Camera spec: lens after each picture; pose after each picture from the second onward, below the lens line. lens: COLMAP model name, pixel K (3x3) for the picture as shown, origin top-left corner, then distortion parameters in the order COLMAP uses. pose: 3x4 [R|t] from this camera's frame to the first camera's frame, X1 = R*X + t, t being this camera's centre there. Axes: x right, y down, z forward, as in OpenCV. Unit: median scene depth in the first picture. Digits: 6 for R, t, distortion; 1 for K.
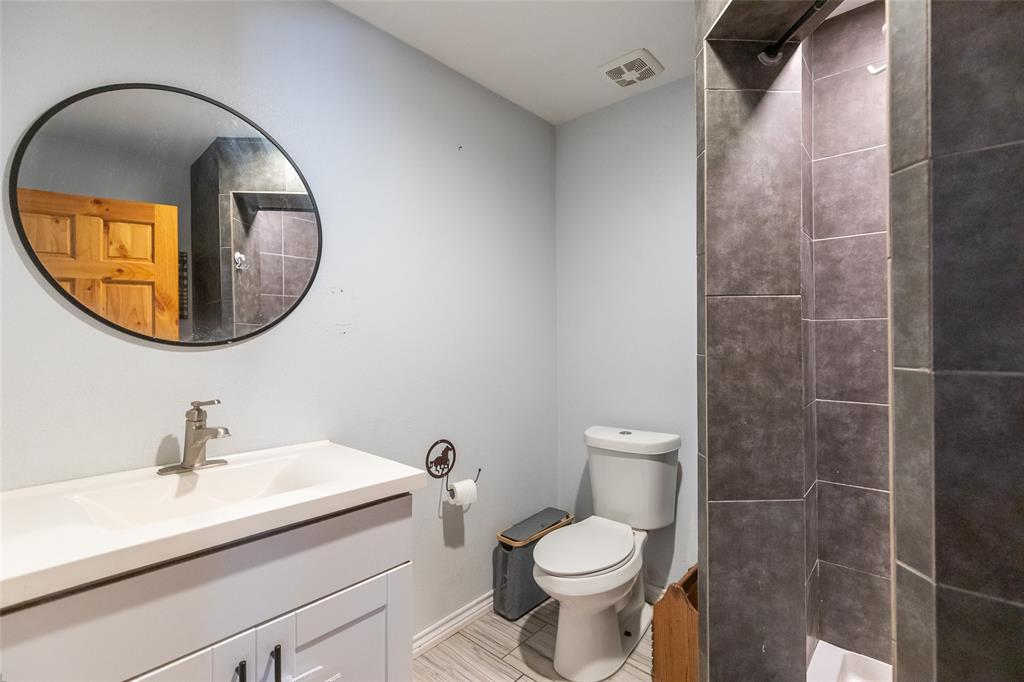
lens RADIAL K [[465.9, 0, 512.0], [0, 465.9, 341.0], [0, 0, 1]] dist [0.009879, 0.000058]
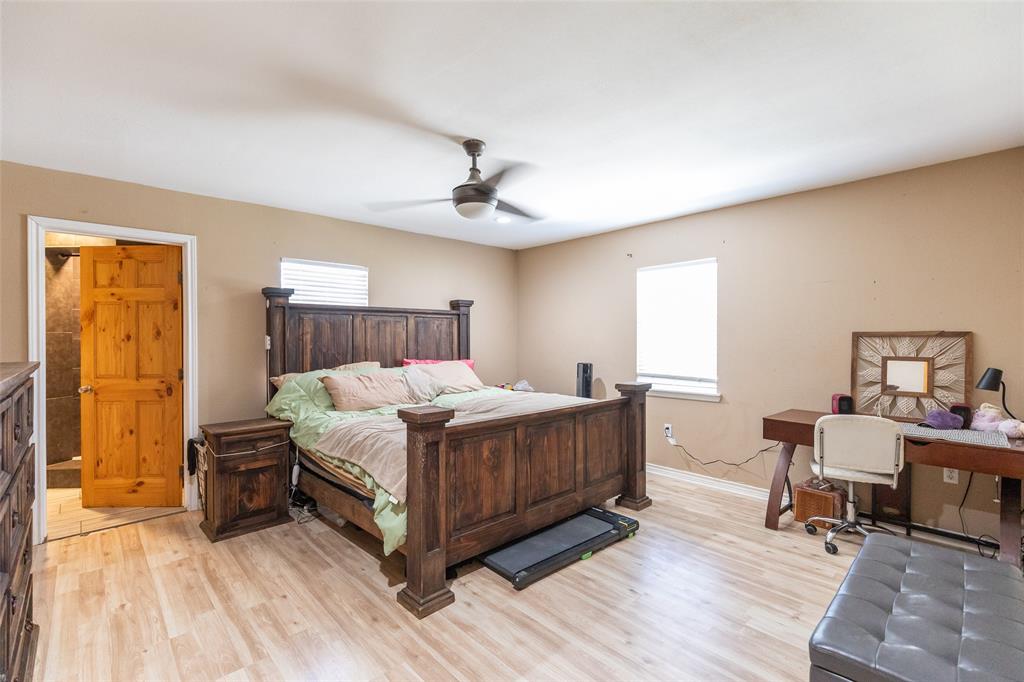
lens RADIAL K [[465.9, 0, 512.0], [0, 465.9, 341.0], [0, 0, 1]] dist [0.009879, 0.000058]
pose [[0.094406, 0.000043, 0.995534, -2.310806], [-0.004386, 0.999990, 0.000373, -0.051723], [-0.995524, -0.004402, 0.094405, -2.312193]]
